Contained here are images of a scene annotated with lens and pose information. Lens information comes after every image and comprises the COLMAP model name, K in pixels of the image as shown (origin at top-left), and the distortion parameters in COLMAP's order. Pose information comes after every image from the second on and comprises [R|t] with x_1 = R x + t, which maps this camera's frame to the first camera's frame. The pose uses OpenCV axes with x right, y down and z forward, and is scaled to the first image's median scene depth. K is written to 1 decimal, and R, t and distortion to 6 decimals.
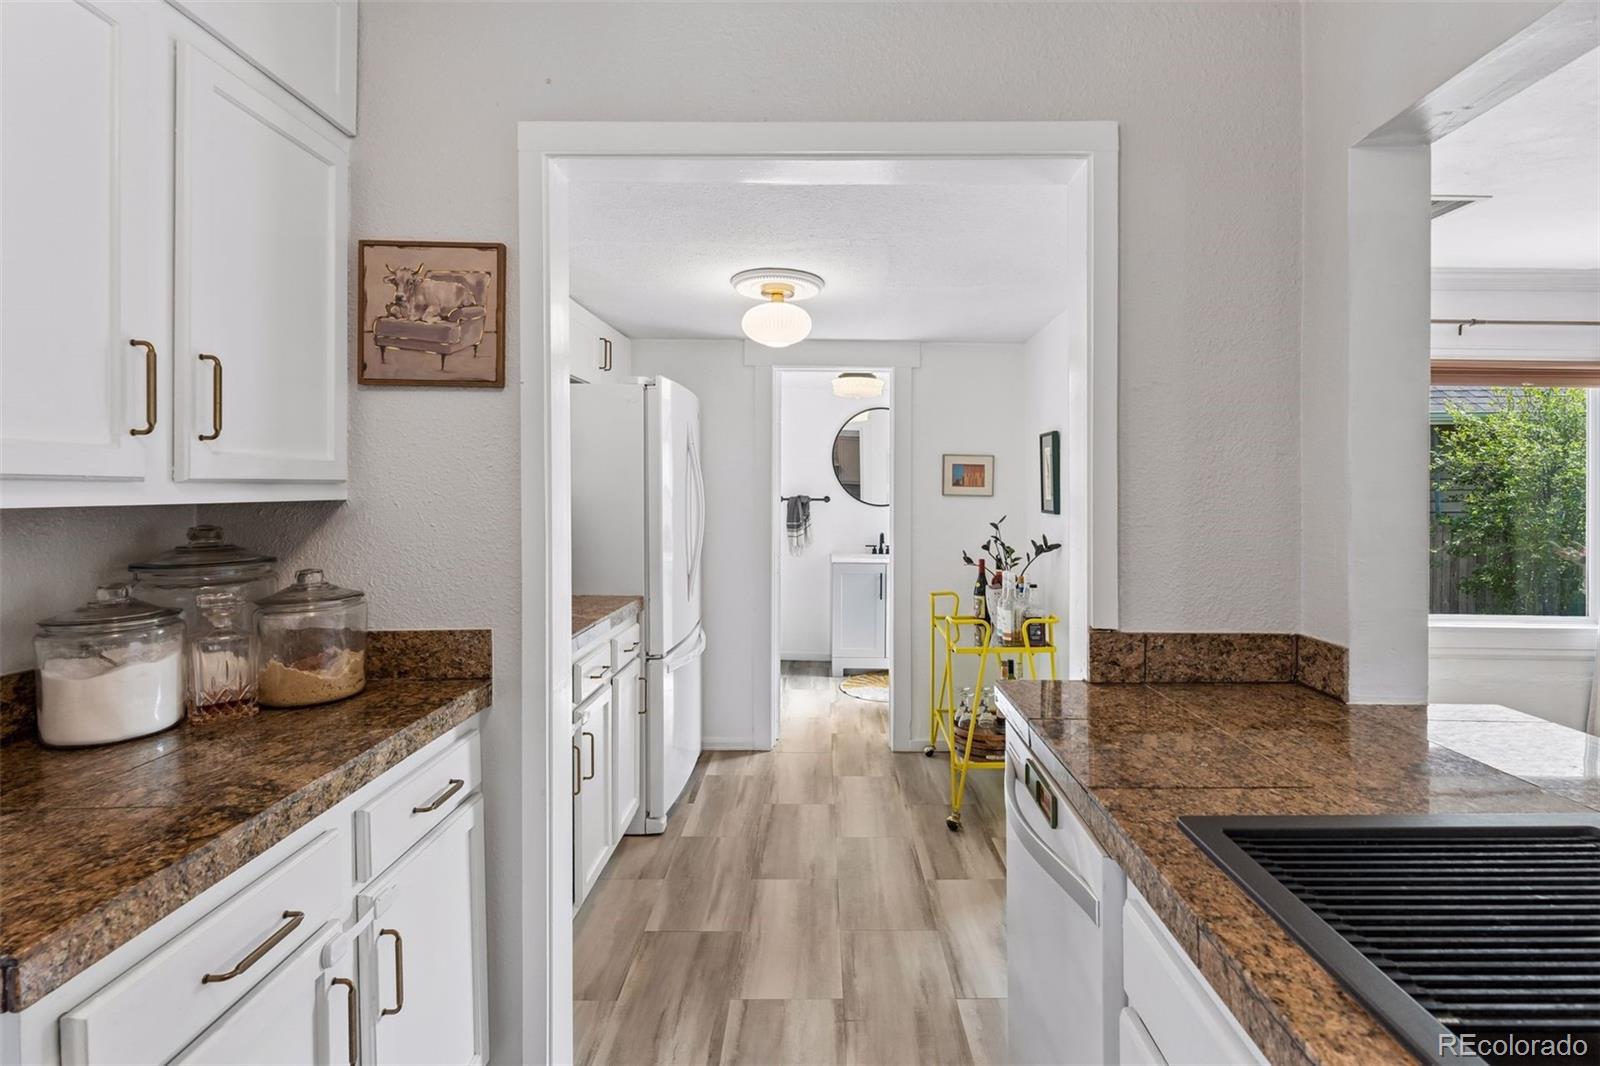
lens RADIAL K [[747.8, 0, 827.8], [0, 747.8, 493.3], [0, 0, 1]] dist [0.002682, 0.000248]
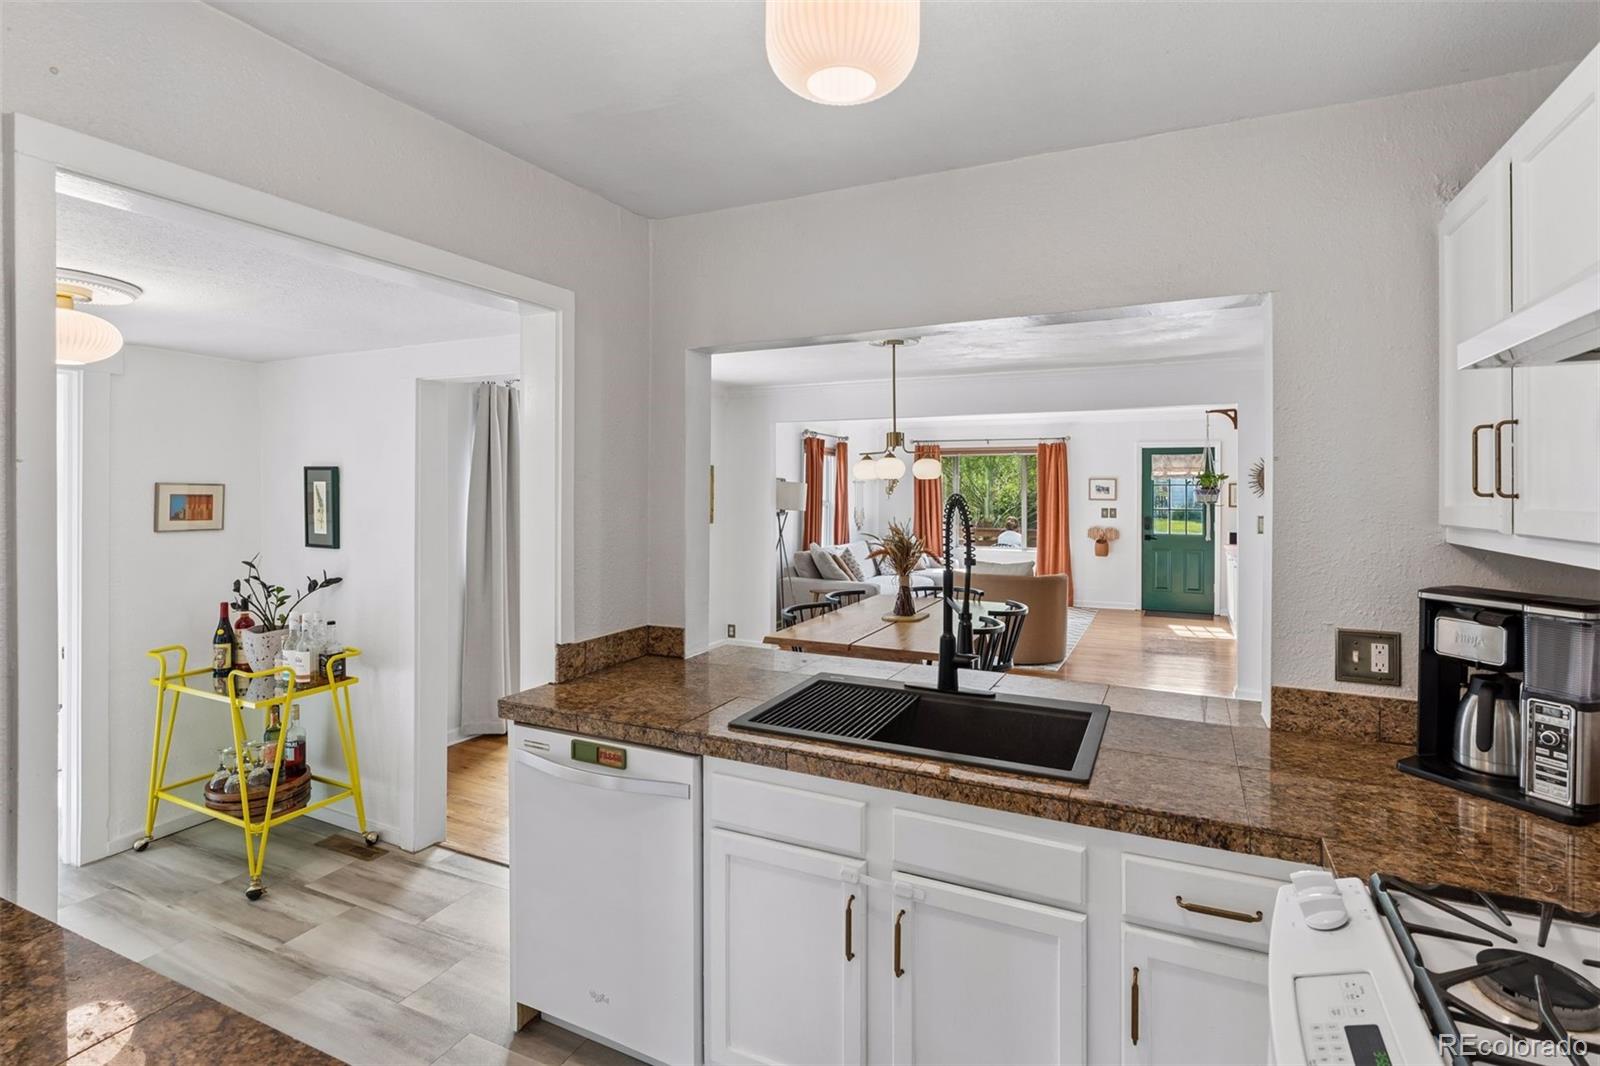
lens RADIAL K [[775.5, 0, 799.8], [0, 775.5, 492.3], [0, 0, 1]] dist [-0.002367, -0.000255]
pose [[0.435226, -0.008425, 0.900282, -0.394631], [0.000891, 0.999960, 0.008927, -0.061975], [-0.900321, -0.003083, 0.435216, -0.023862]]
